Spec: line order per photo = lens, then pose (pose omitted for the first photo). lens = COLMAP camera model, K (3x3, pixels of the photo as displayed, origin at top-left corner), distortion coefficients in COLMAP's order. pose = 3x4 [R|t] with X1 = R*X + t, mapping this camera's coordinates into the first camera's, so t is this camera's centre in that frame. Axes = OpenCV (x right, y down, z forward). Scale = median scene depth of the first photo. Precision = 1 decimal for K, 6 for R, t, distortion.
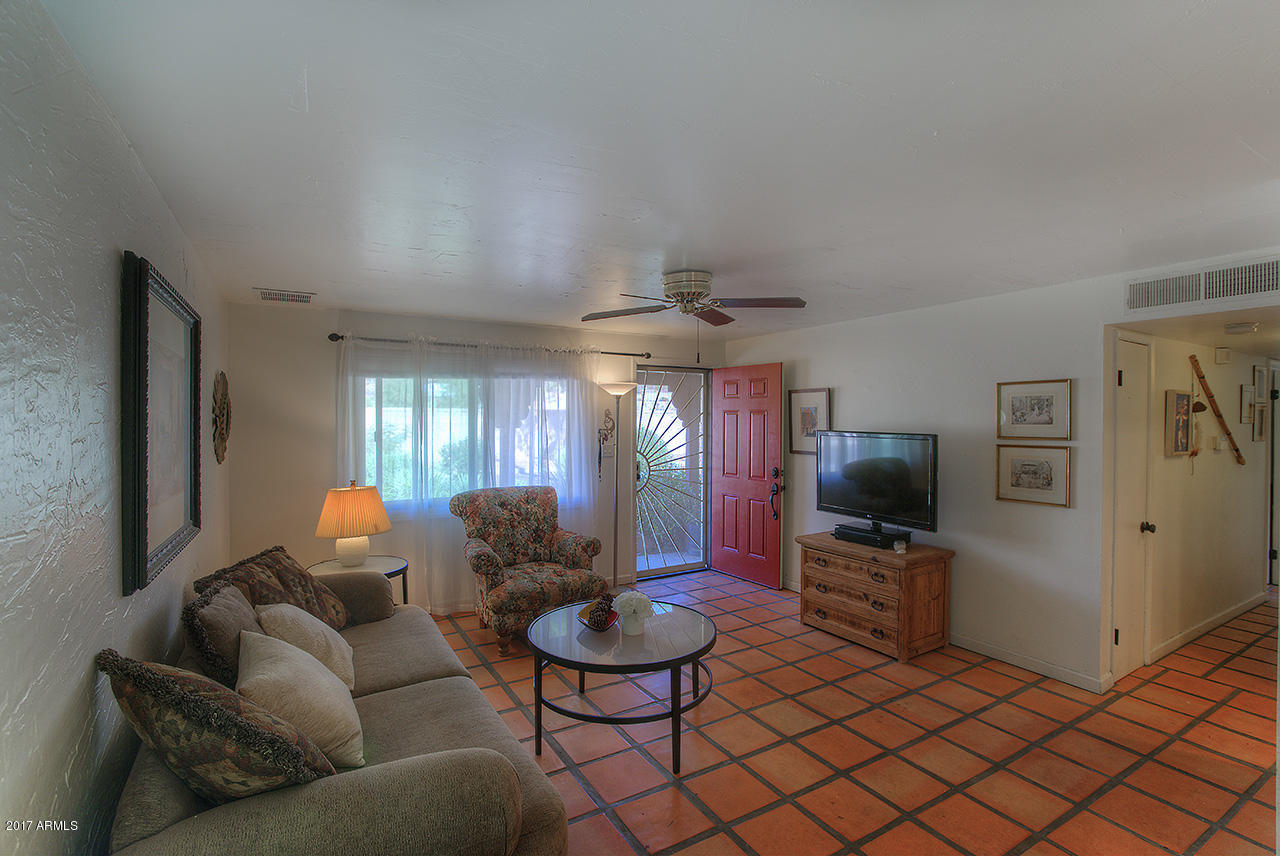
lens RADIAL K [[591.6, 0, 649.8], [0, 591.6, 422.5], [0, 0, 1]] dist [-0.033796, 0.011724]
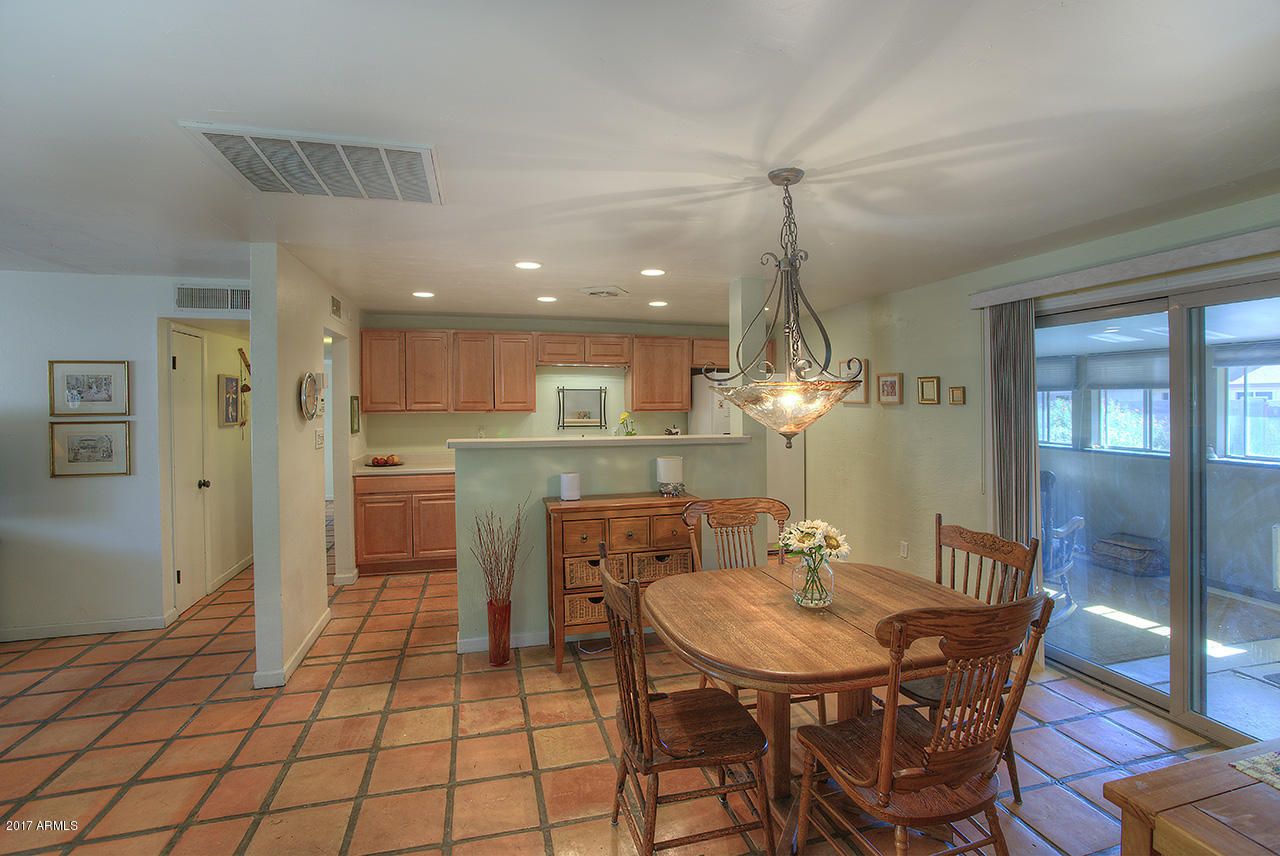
lens RADIAL K [[591.6, 0, 660.2], [0, 591.6, 413.6], [0, 0, 1]] dist [-0.033796, 0.011724]
pose [[0.268048, -0.022448, 0.963144, -0.081045], [0.008120, 0.999746, 0.021041, 0.011491], [-0.963371, 0.002180, 0.268162, -0.282683]]
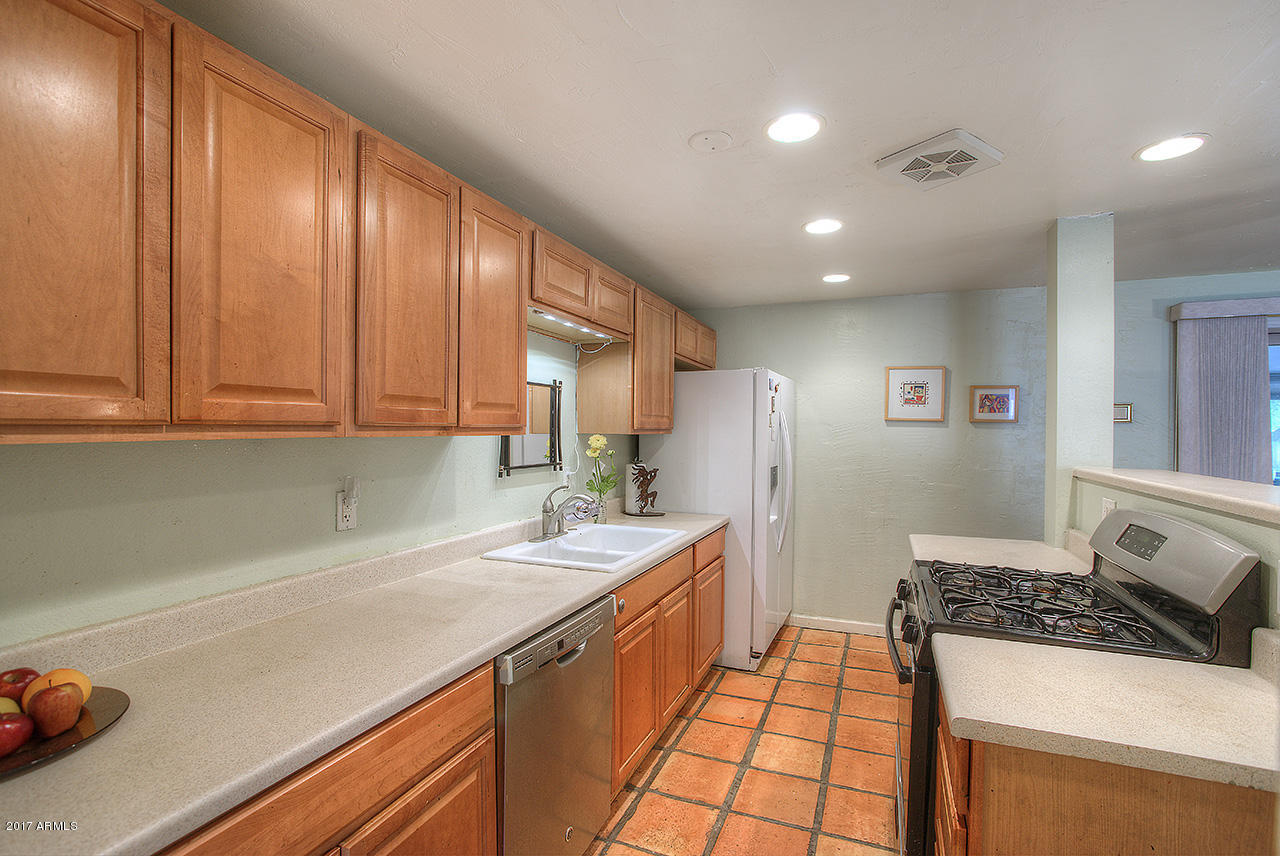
lens RADIAL K [[591.6, 0, 642.4], [0, 591.6, 433.5], [0, 0, 1]] dist [-0.033796, 0.011724]
pose [[-0.579037, -0.013852, 0.815183, 0.816776], [-0.004797, 0.999896, 0.013583, 0.029528], [-0.815287, 0.003955, -0.579044, 0.721491]]
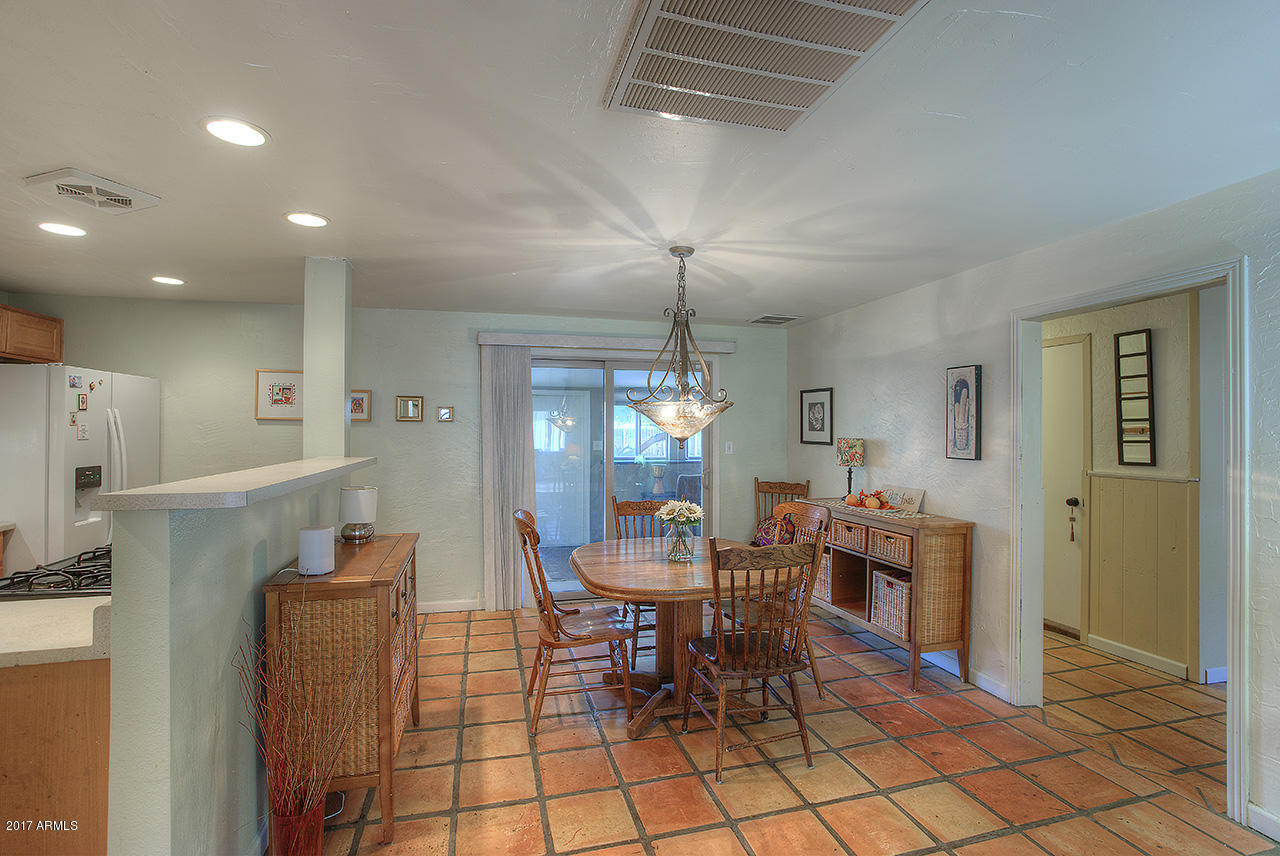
lens RADIAL K [[591.6, 0, 643.8], [0, 591.6, 429.5], [0, 0, 1]] dist [-0.033796, 0.011724]
pose [[-0.954161, -0.003742, 0.299269, 0.352375], [-0.002378, 0.999985, 0.004920, 0.030538], [-0.299283, 0.003983, -0.954156, 0.591305]]
